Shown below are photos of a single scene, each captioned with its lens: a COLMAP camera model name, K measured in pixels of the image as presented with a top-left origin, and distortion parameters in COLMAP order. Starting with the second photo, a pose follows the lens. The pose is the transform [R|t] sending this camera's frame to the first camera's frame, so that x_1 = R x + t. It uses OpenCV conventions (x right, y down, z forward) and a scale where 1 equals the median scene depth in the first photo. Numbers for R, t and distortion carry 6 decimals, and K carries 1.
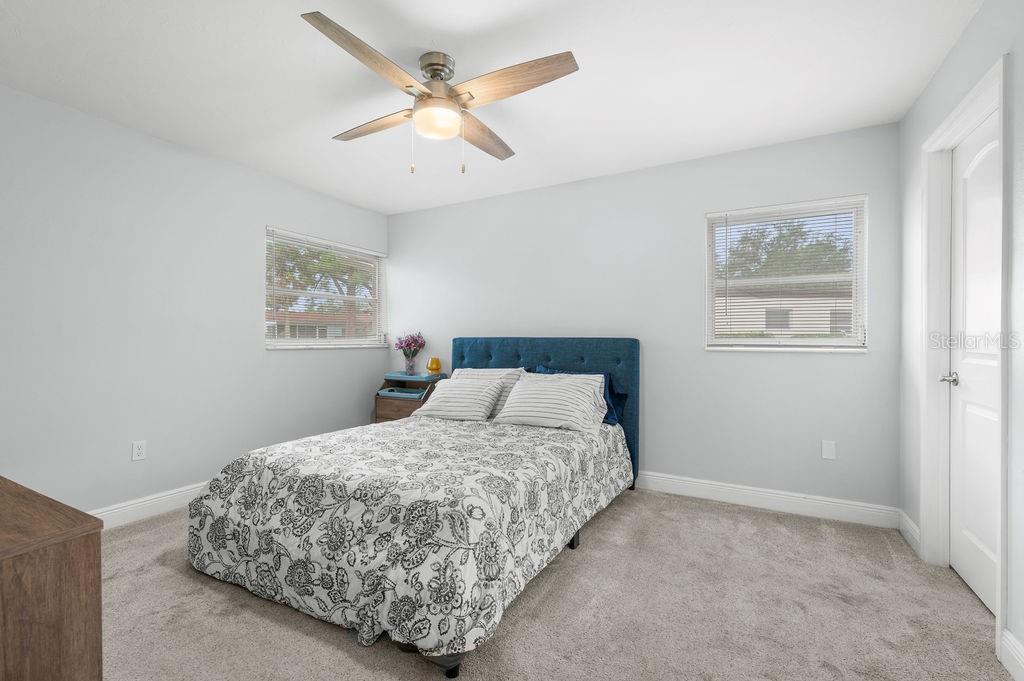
lens RADIAL K [[445.5, 0, 513.2], [0, 445.5, 339.6], [0, 0, 1]] dist [0.004500, 0.000093]
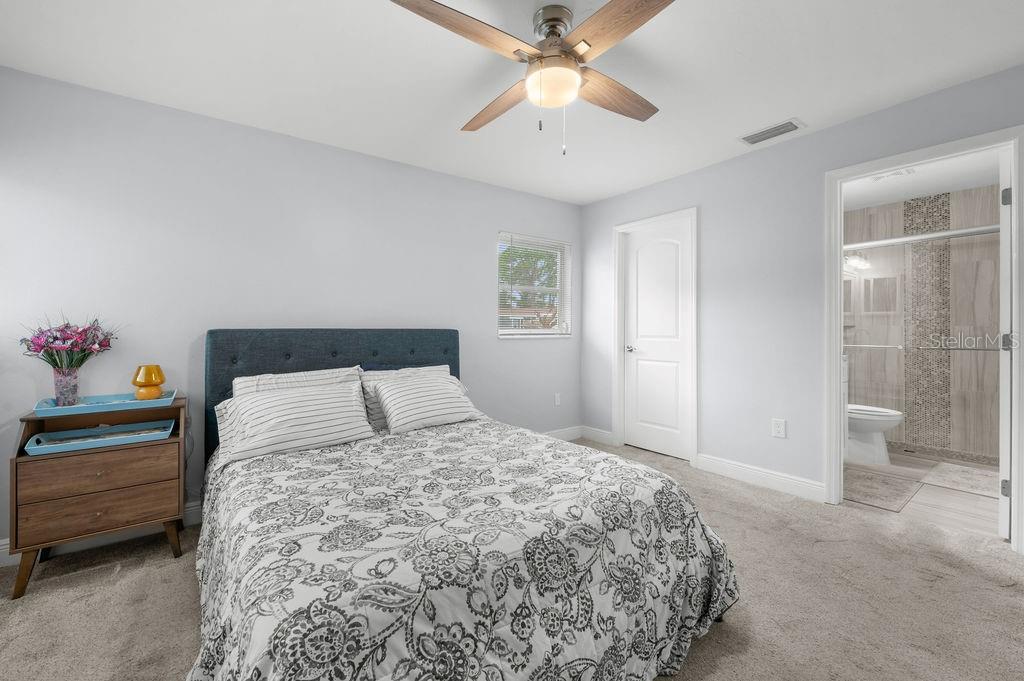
lens RADIAL K [[413.1, 0, 515.9], [0, 413.1, 333.2], [0, 0, 1]] dist [-0.001481, 0.000141]
pose [[0.413447, -0.010418, 0.910469, -0.970878], [0.009114, 0.999932, 0.007303, 0.000869], [-0.910483, 0.005279, 0.413514, 0.758687]]
